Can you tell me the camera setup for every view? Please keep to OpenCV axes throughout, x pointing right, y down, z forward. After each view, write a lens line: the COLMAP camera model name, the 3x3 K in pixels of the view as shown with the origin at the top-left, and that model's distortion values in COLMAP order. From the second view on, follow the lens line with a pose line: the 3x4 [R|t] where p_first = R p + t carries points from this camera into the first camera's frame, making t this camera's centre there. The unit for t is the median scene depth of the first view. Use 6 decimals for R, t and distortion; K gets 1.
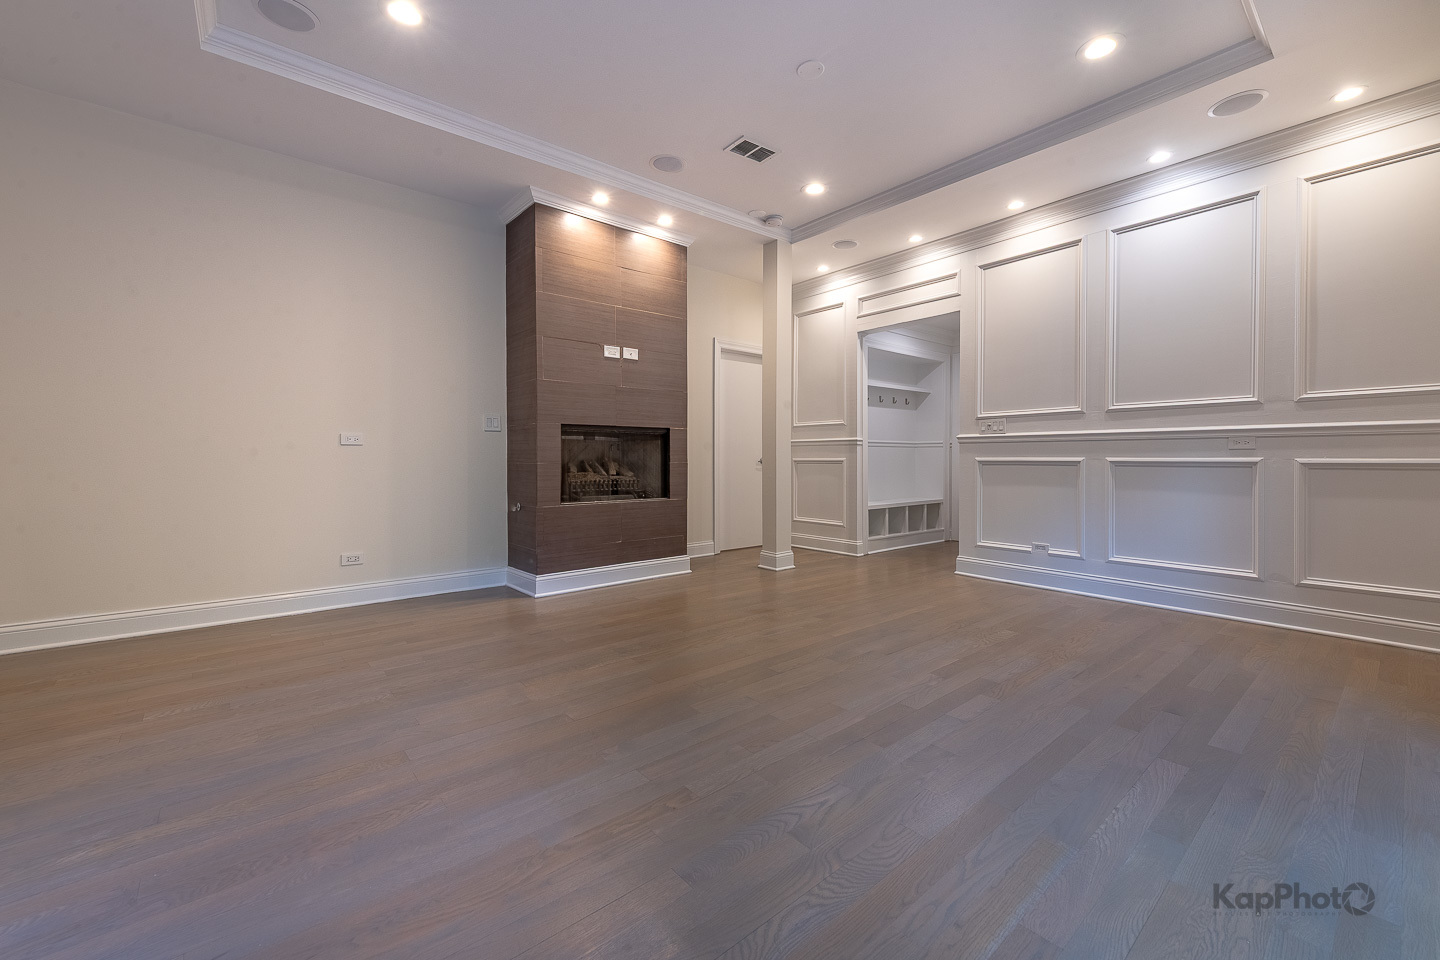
lens RADIAL K [[581.4, 0, 706.4], [0, 581.4, 459.3], [0, 0, 1]] dist [0.014664, -0.004231]
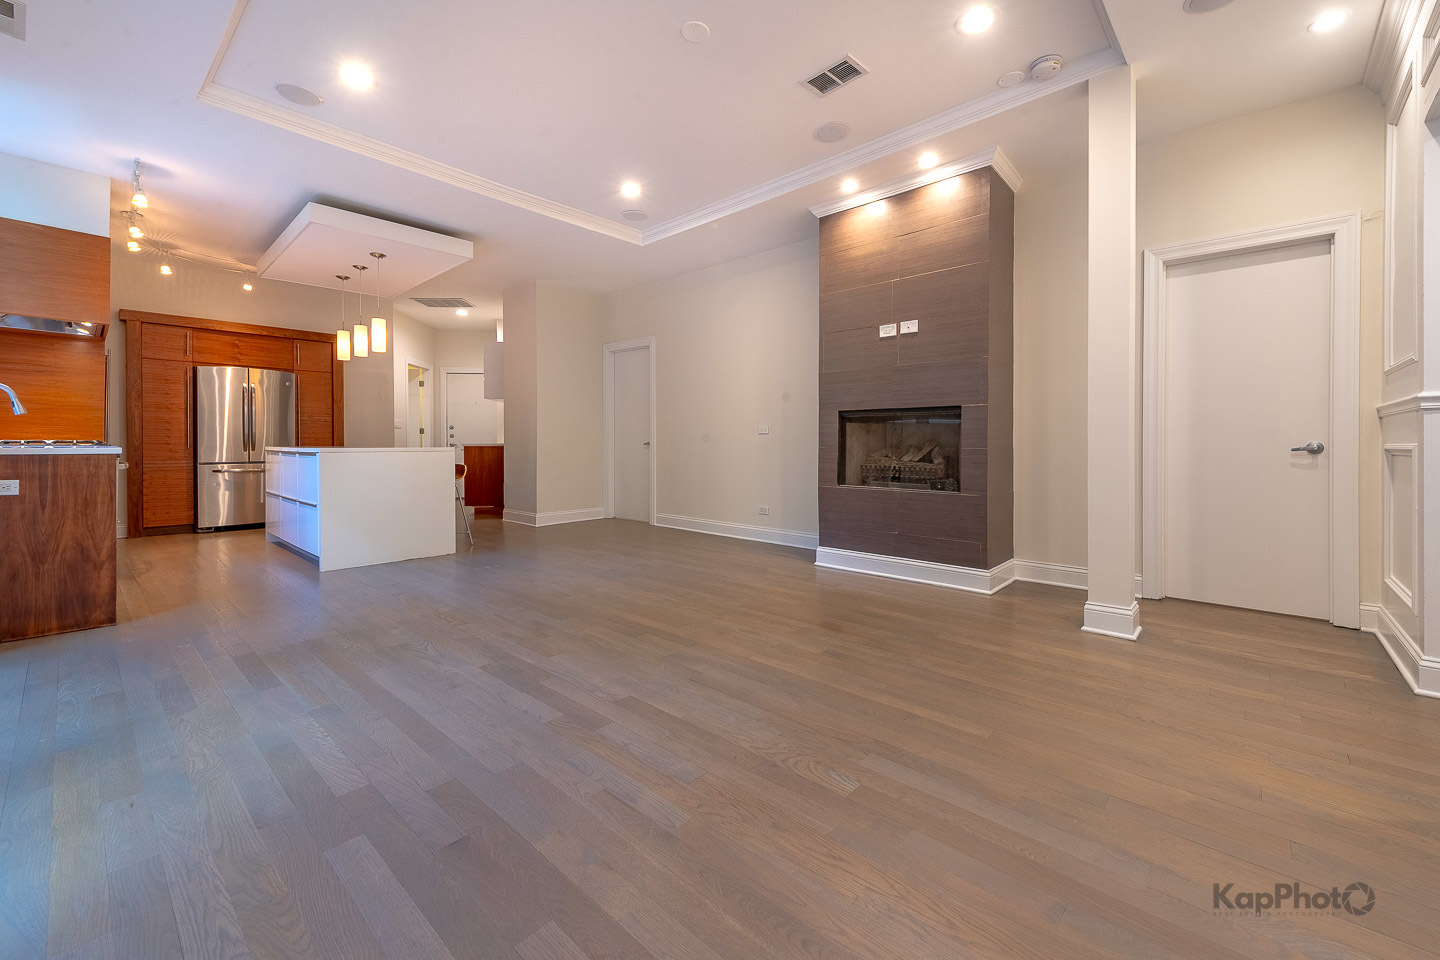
lens RADIAL K [[581.4, 0, 728.5], [0, 581.4, 444.2], [0, 0, 1]] dist [0.014664, -0.004231]
pose [[0.145838, 0.003306, -0.989303, 0.776344], [-0.002483, 0.999992, 0.002976, -0.001861], [0.989305, 0.002022, 0.145845, 0.634971]]
